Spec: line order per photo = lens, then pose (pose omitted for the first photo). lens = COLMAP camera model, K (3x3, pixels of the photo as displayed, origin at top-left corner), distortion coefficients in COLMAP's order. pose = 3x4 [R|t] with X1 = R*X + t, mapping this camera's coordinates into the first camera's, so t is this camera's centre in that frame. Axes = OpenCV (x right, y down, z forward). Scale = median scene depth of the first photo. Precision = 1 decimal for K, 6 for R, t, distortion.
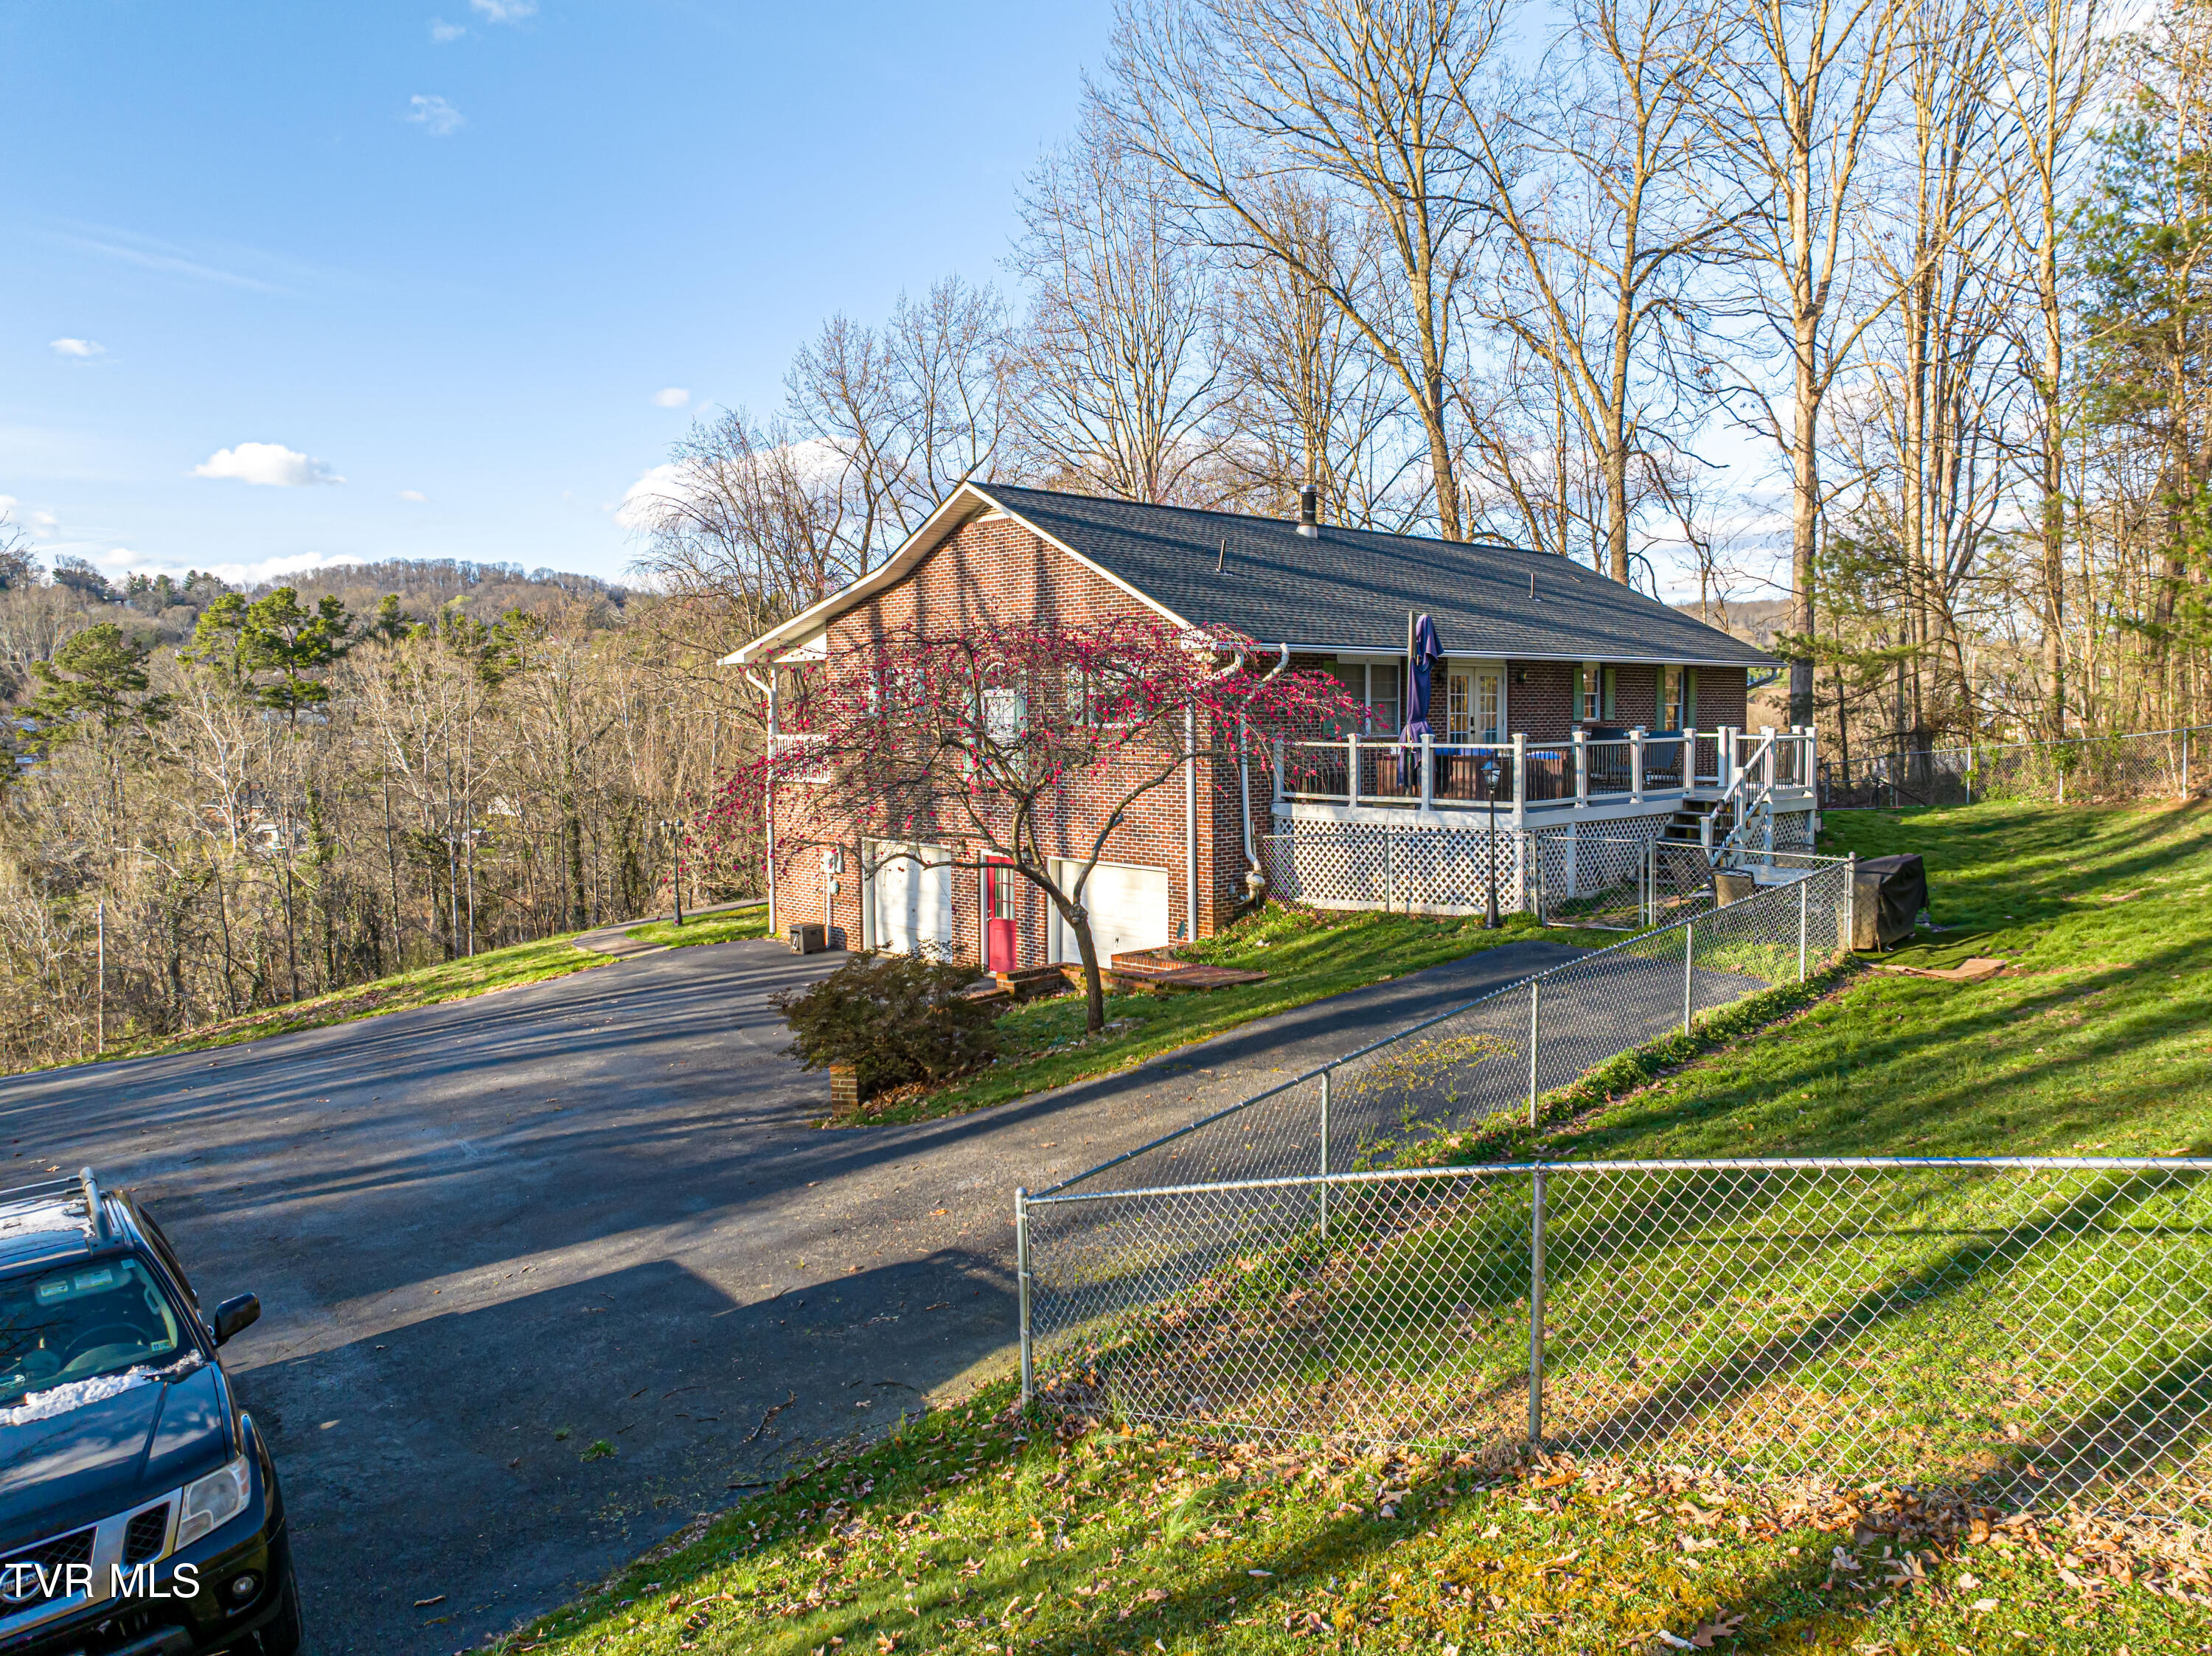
lens RADIAL K [[1546.8, 0, 1140.2], [0, 1546.8, 830.9], [0, 0, 1]] dist [-0.044206, 0.001727]
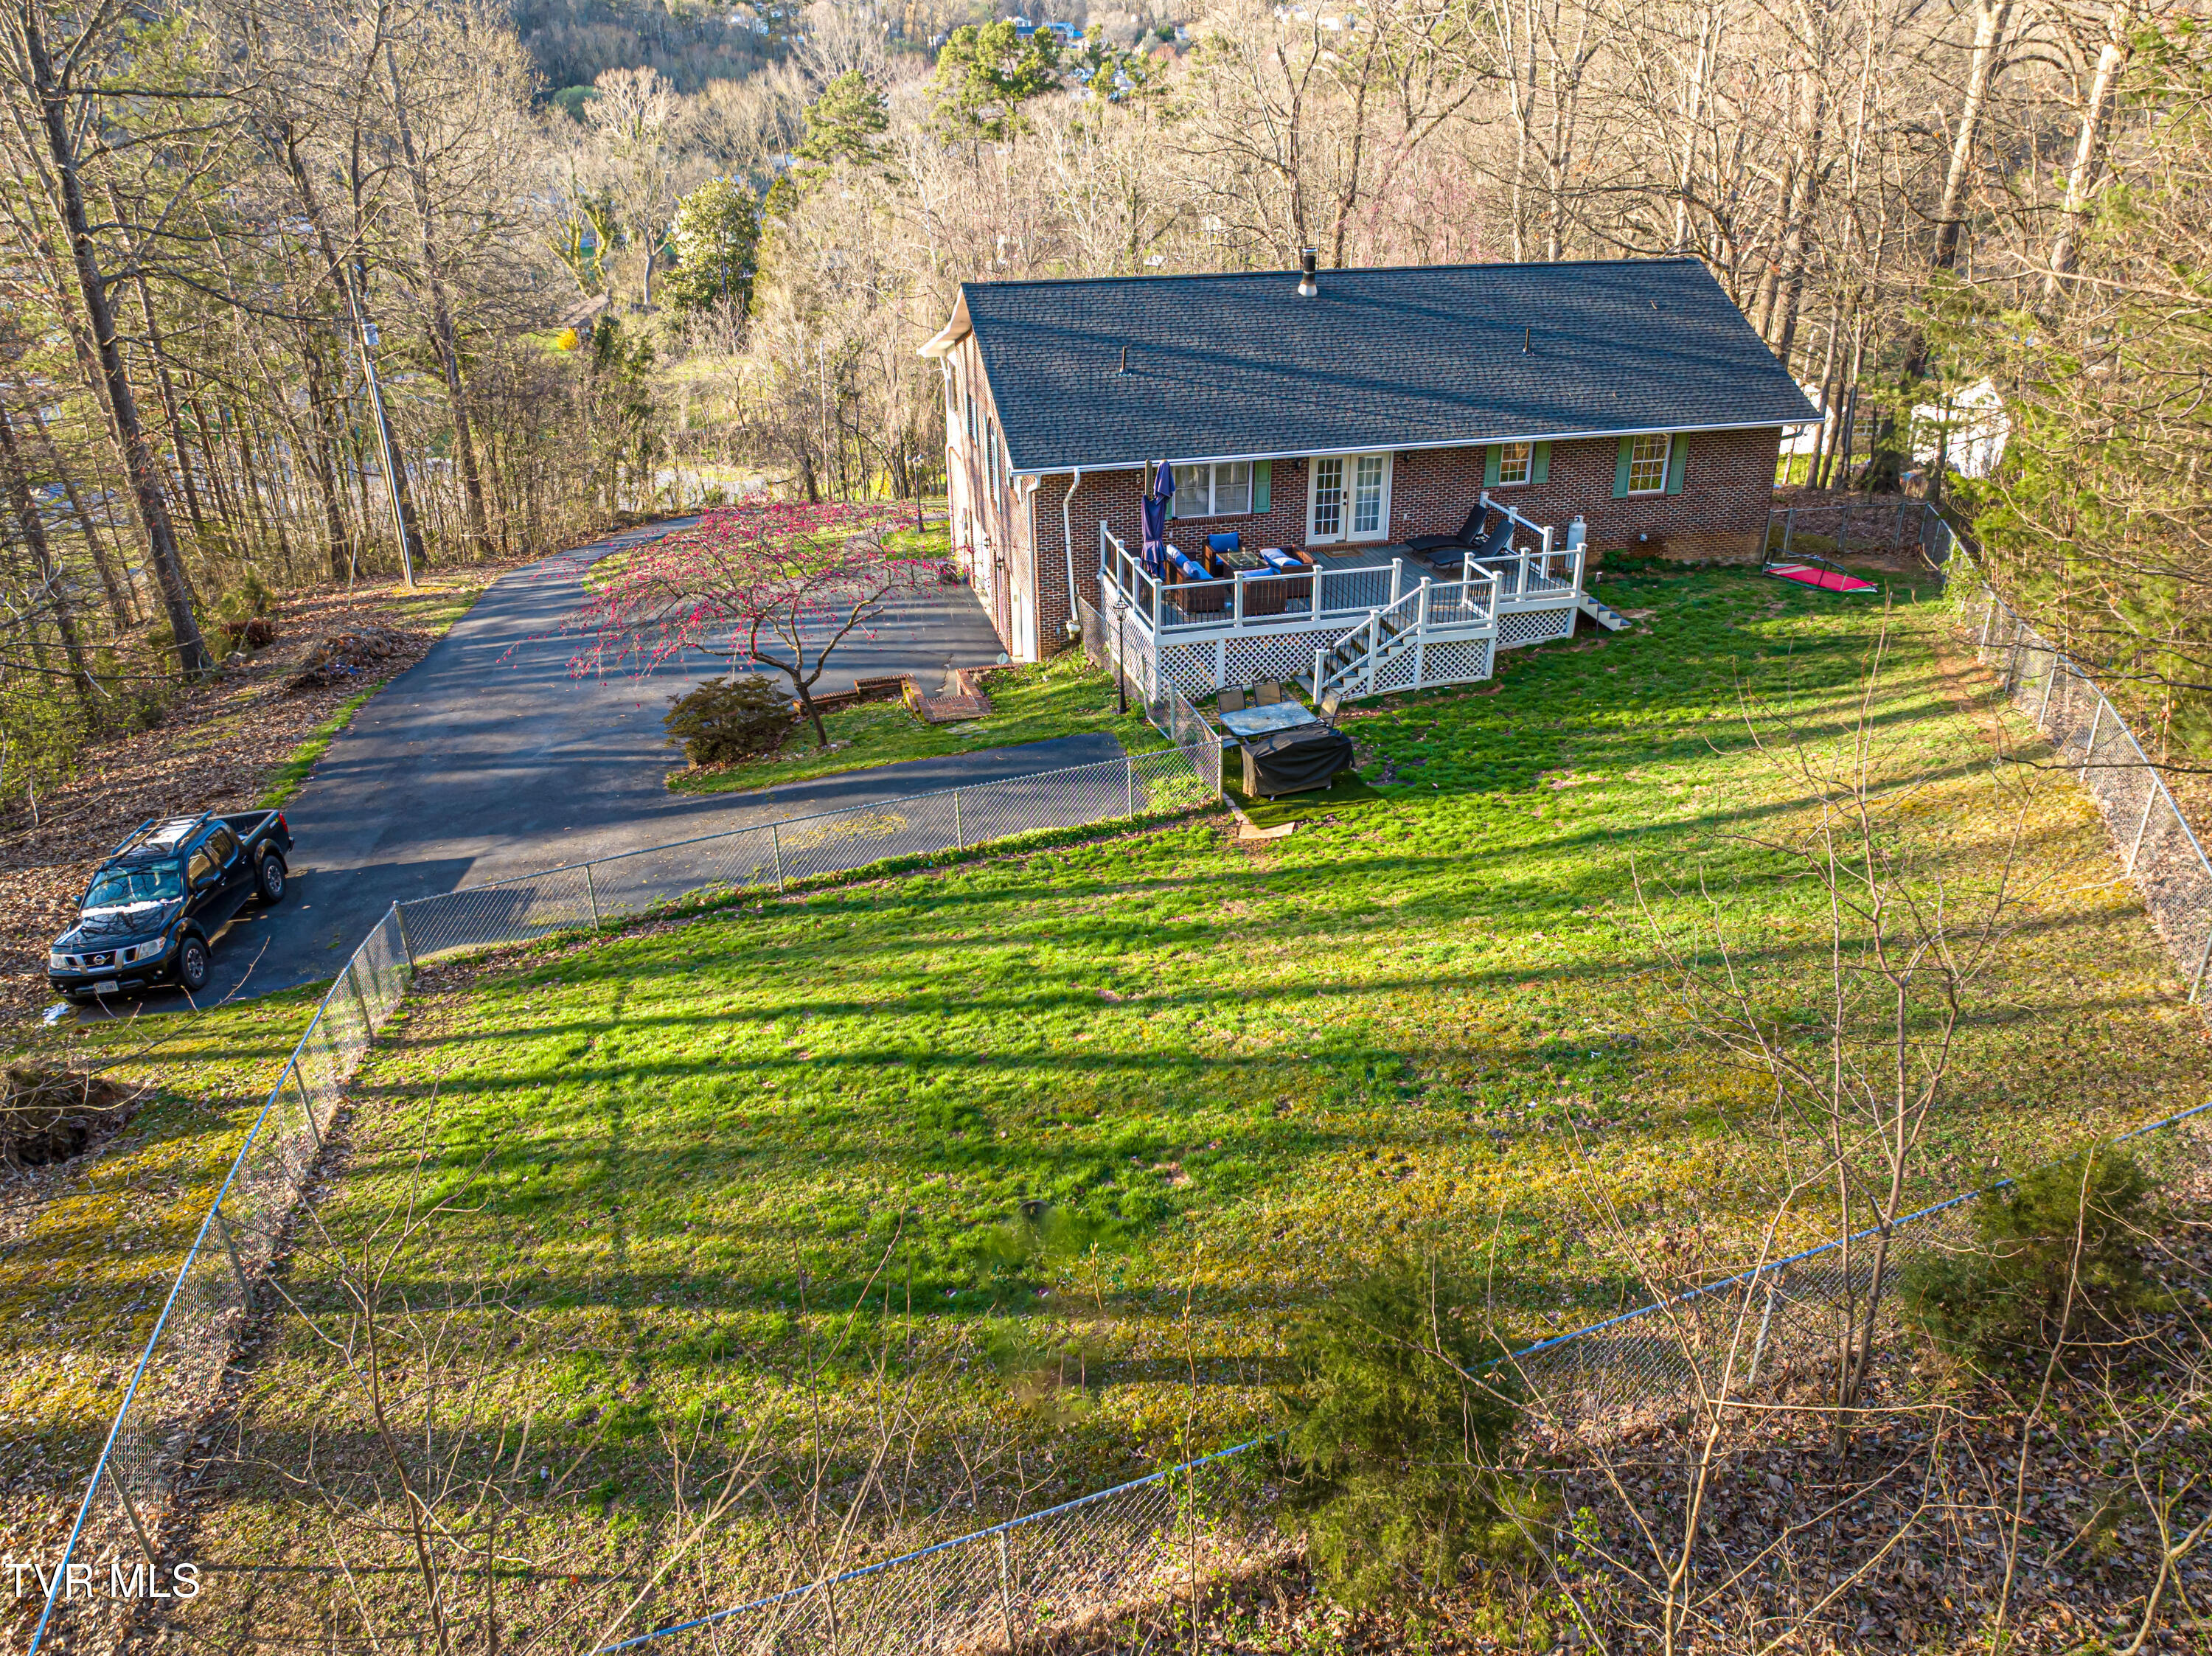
lens RADIAL K [[1546.8, 0, 1140.2], [0, 1546.8, 830.9], [0, 0, 1]] dist [-0.044206, 0.001727]
pose [[0.876379, 0.218041, -0.429439, 0.590154], [-0.039970, 0.921503, 0.386310, -0.262291], [0.479960, -0.321389, 0.816301, -0.147402]]
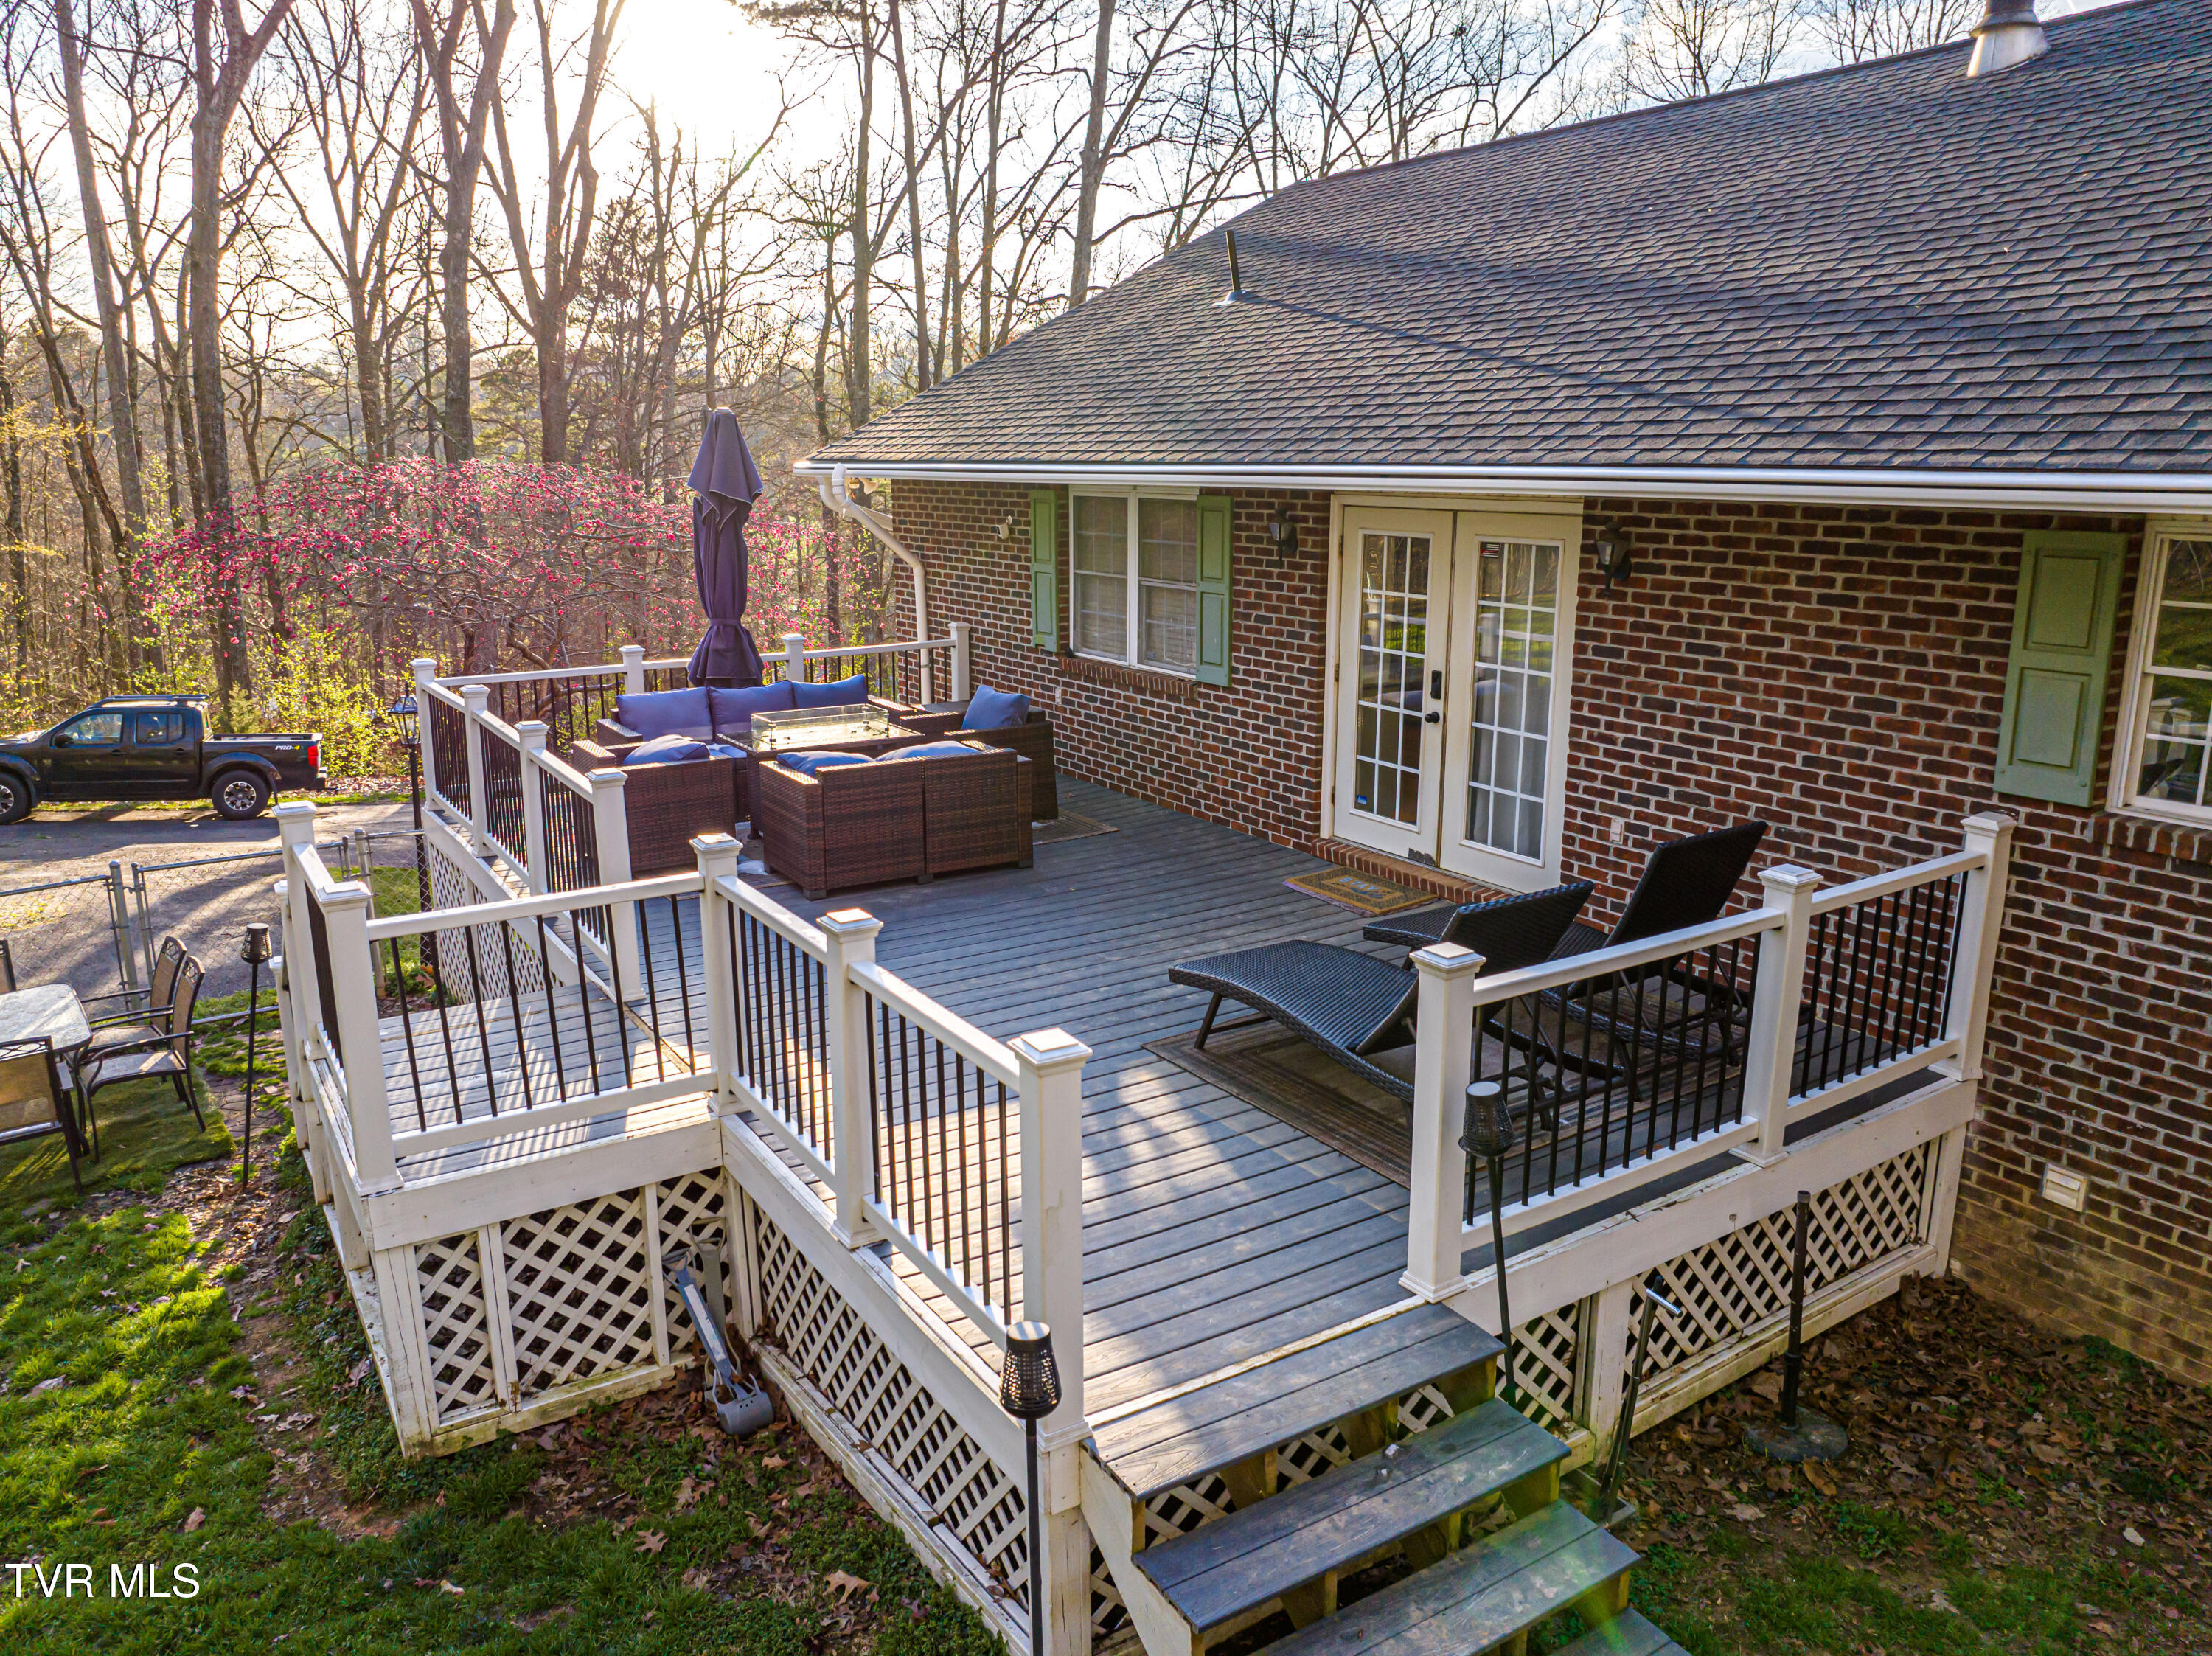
lens RADIAL K [[1576.5, 0, 1087.2], [0, 1576.5, 833.6], [0, 0, 1]] dist [-0.024653, -0.001958]
pose [[-0.197895, 0.242666, -0.949711, 0.490608], [-0.067479, 0.963201, 0.260174, -0.108595], [0.977898, 0.115573, -0.174238, 0.890558]]
